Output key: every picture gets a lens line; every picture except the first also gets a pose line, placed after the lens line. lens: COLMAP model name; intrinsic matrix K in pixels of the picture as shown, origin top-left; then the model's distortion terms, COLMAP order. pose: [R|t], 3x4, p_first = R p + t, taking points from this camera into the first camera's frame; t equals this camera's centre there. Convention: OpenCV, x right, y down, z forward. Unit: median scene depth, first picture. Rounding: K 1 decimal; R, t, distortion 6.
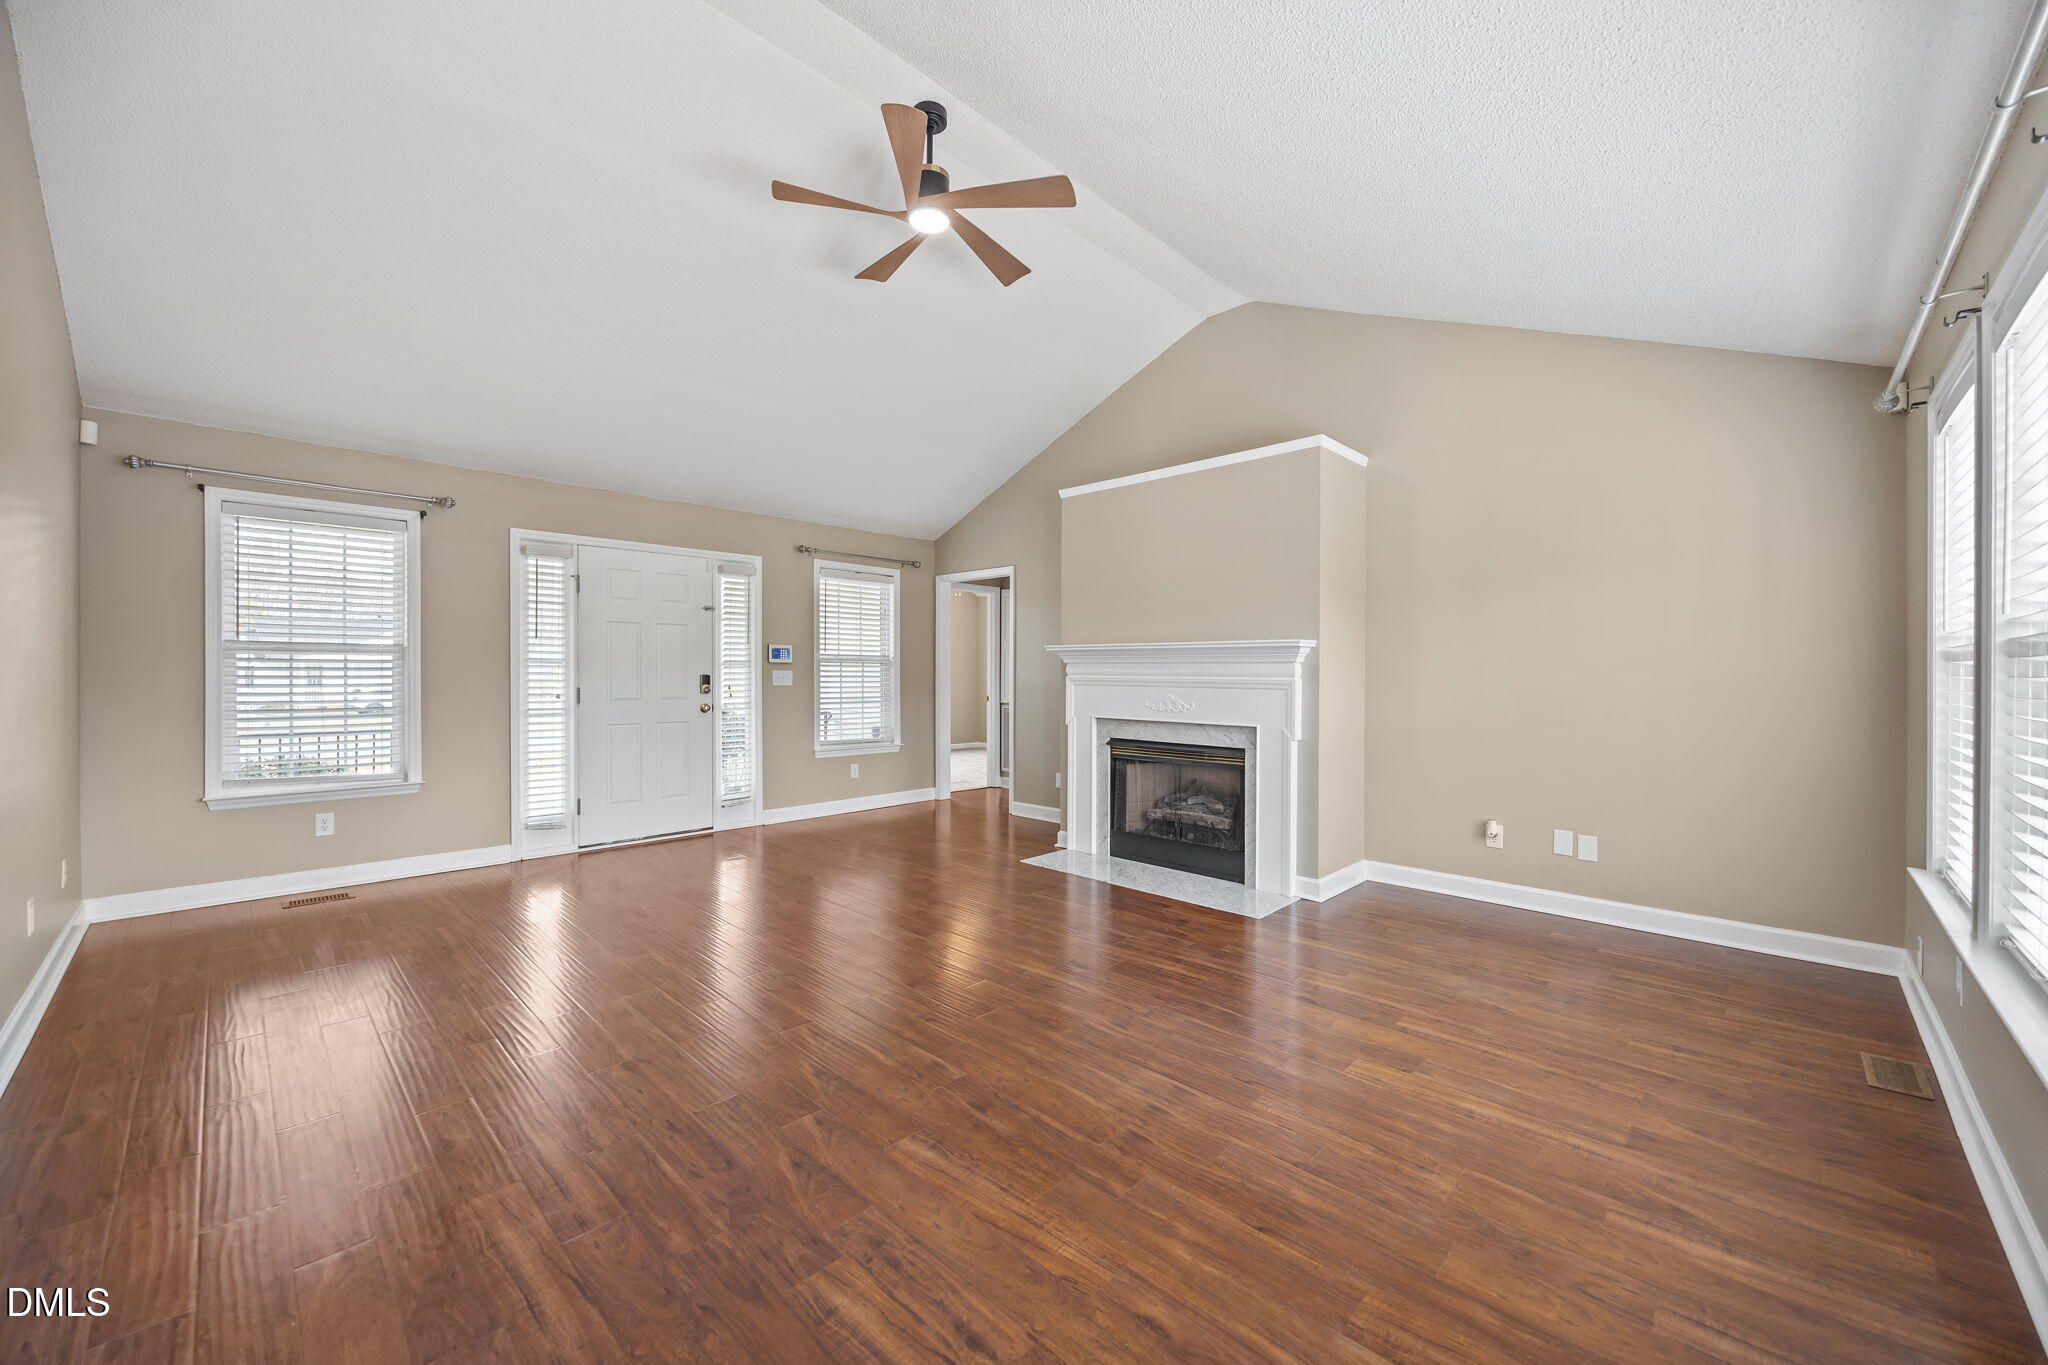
lens RADIAL K [[773.3, 0, 1028.9], [0, 773.3, 677.3], [0, 0, 1]] dist [-0.003238, 0.000586]
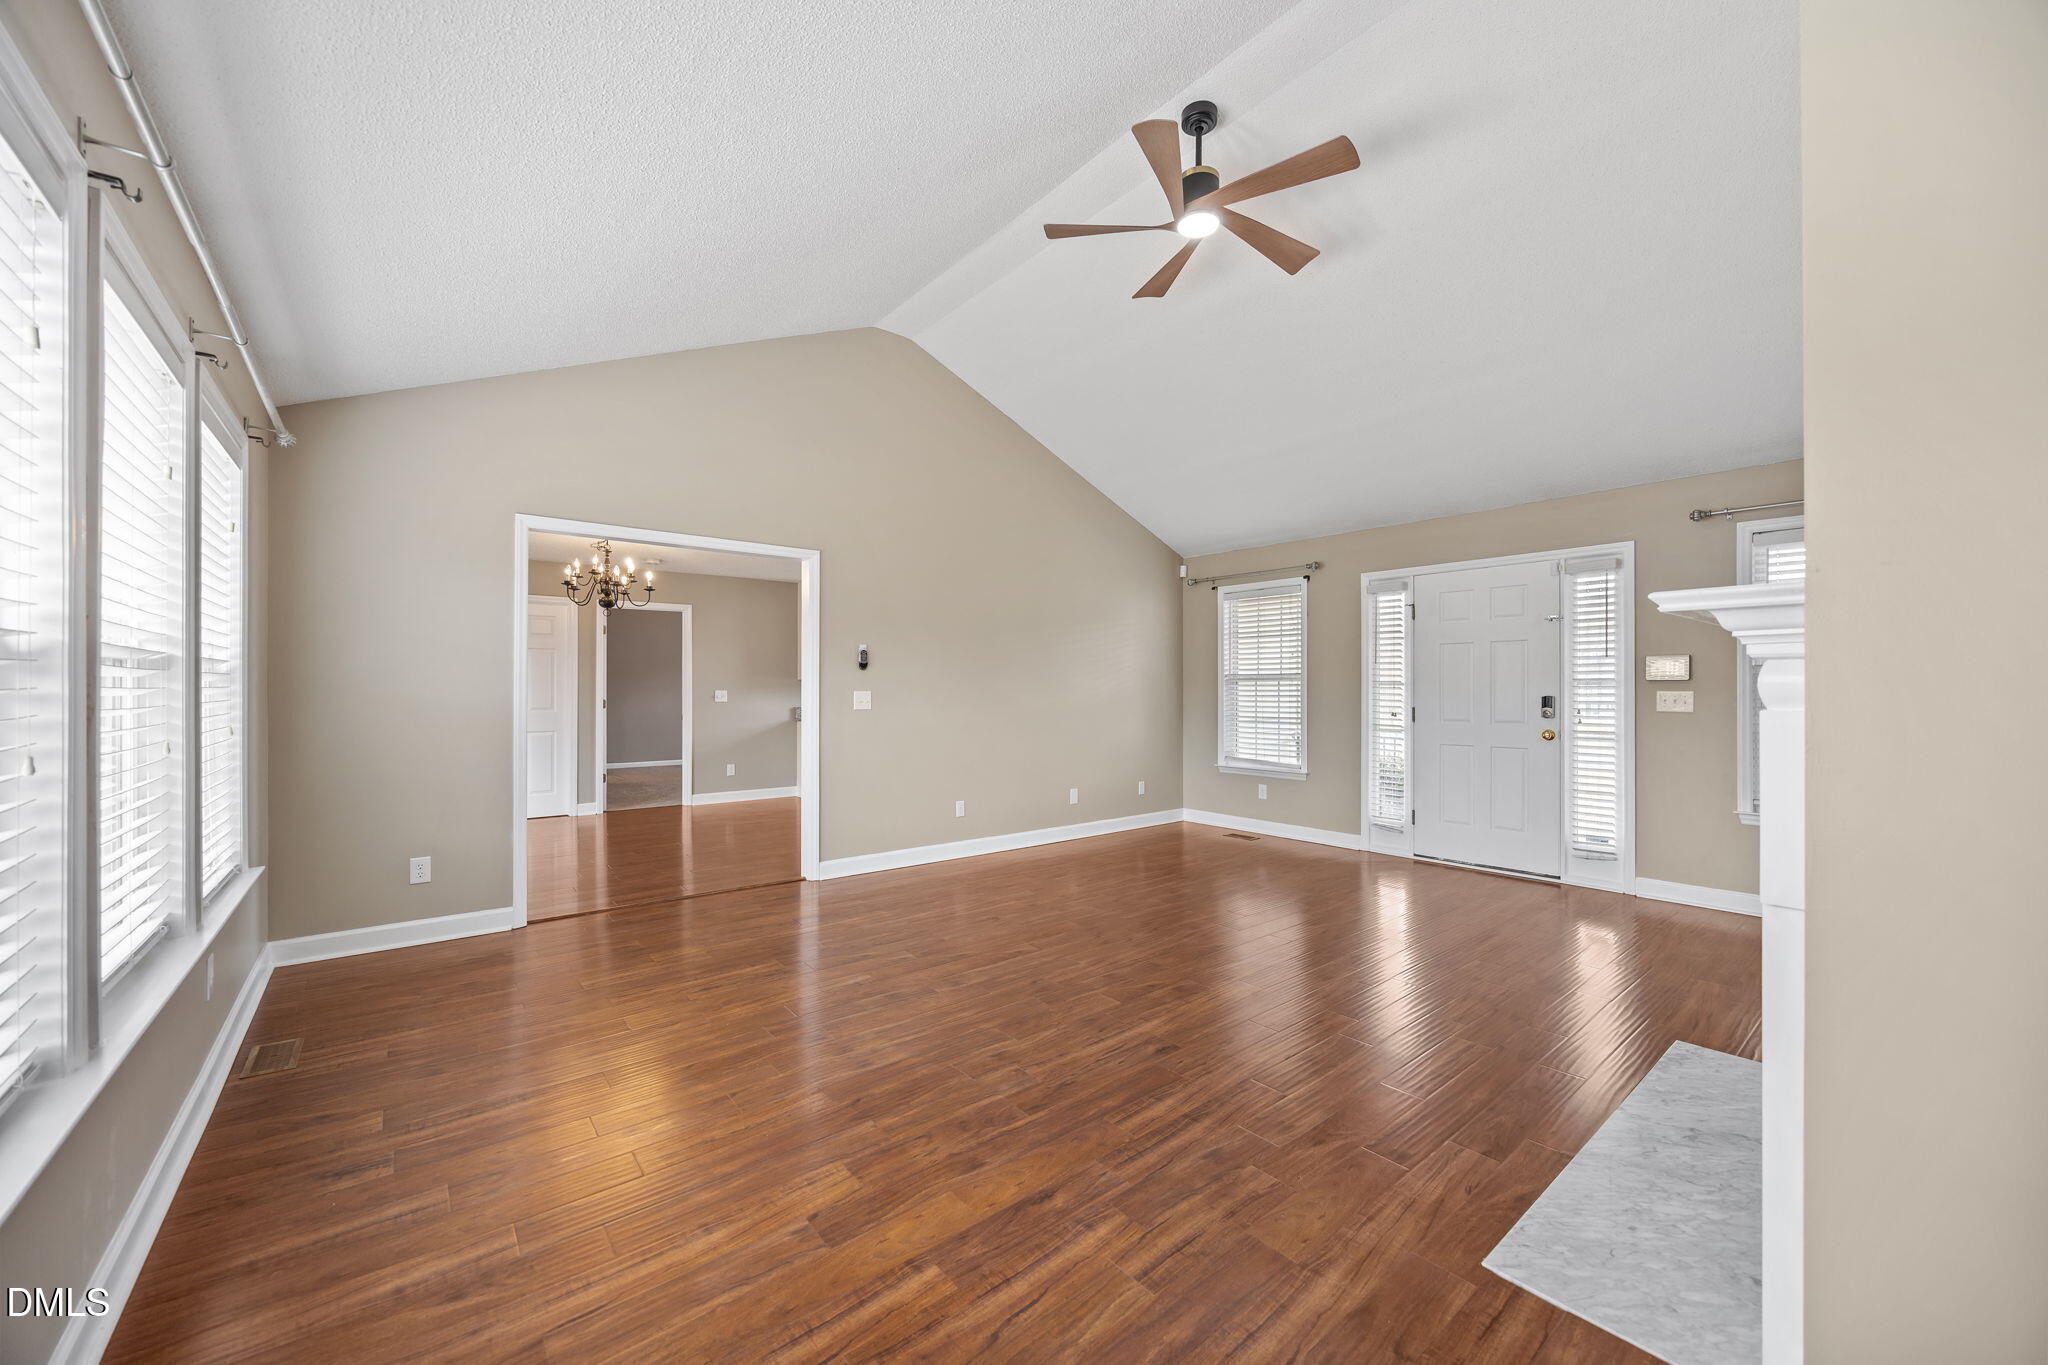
lens RADIAL K [[773.3, 0, 1030.1], [0, 773.3, 682.0], [0, 0, 1]] dist [-0.003238, 0.000586]
pose [[-0.112431, -0.015186, -0.993543, 0.675480], [-0.008420, 0.999862, -0.014330, -0.002017], [0.993624, 0.006755, -0.112544, 0.713182]]
